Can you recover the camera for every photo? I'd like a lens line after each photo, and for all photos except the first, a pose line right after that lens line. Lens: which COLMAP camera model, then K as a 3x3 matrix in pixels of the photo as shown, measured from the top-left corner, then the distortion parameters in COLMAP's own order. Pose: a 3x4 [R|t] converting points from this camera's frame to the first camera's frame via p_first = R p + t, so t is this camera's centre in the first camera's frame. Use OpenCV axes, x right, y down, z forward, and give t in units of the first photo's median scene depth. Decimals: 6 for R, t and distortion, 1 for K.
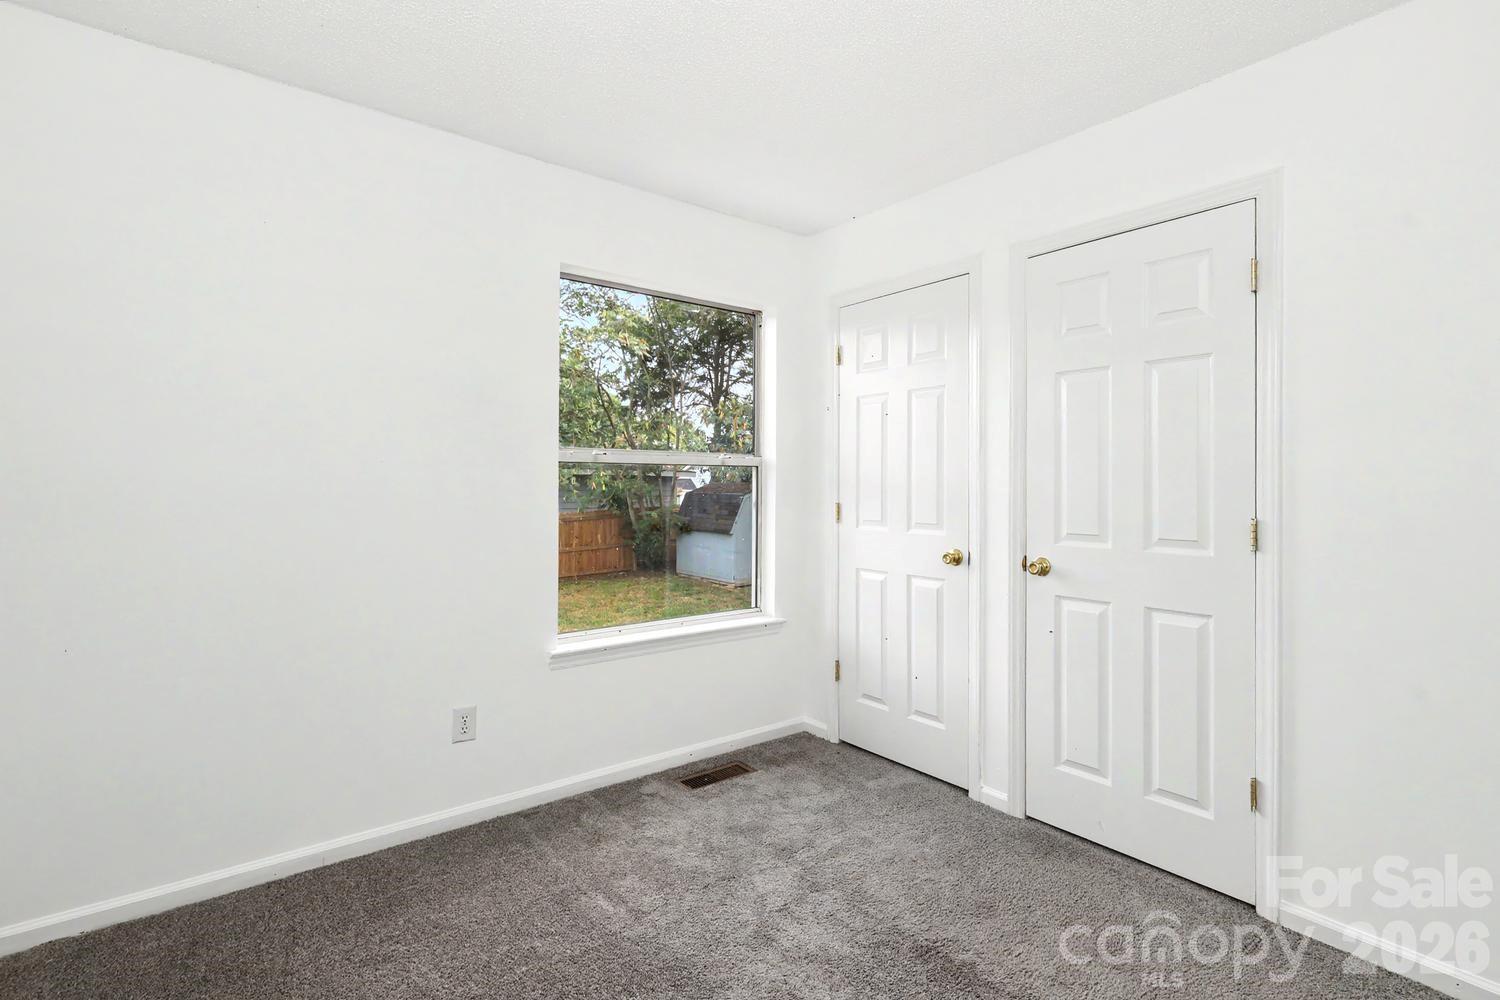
lens RADIAL K [[713.8, 0, 751.7], [0, 713.8, 503.3], [0, 0, 1]] dist [0.000592, 0.000593]
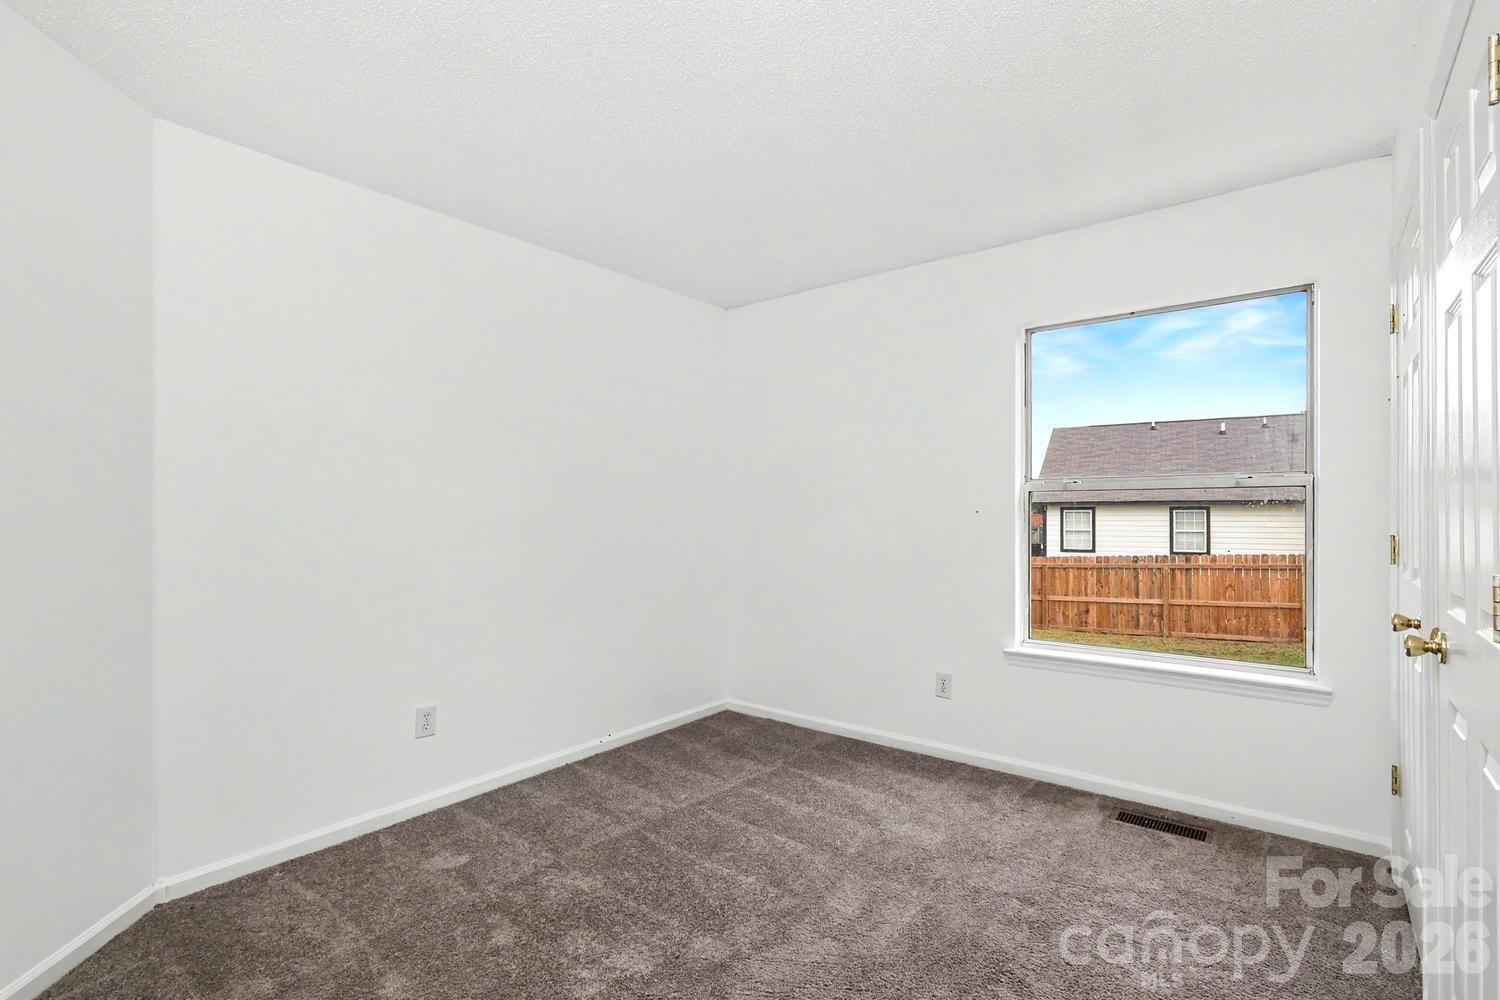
lens RADIAL K [[713.8, 0, 751.7], [0, 713.8, 503.3], [0, 0, 1]] dist [0.000592, 0.000593]
pose [[0.232771, -0.014120, -0.972429, 0.742164], [-0.018719, 0.999644, -0.018996, -0.009673], [0.972351, 0.022624, 0.232424, 0.259358]]
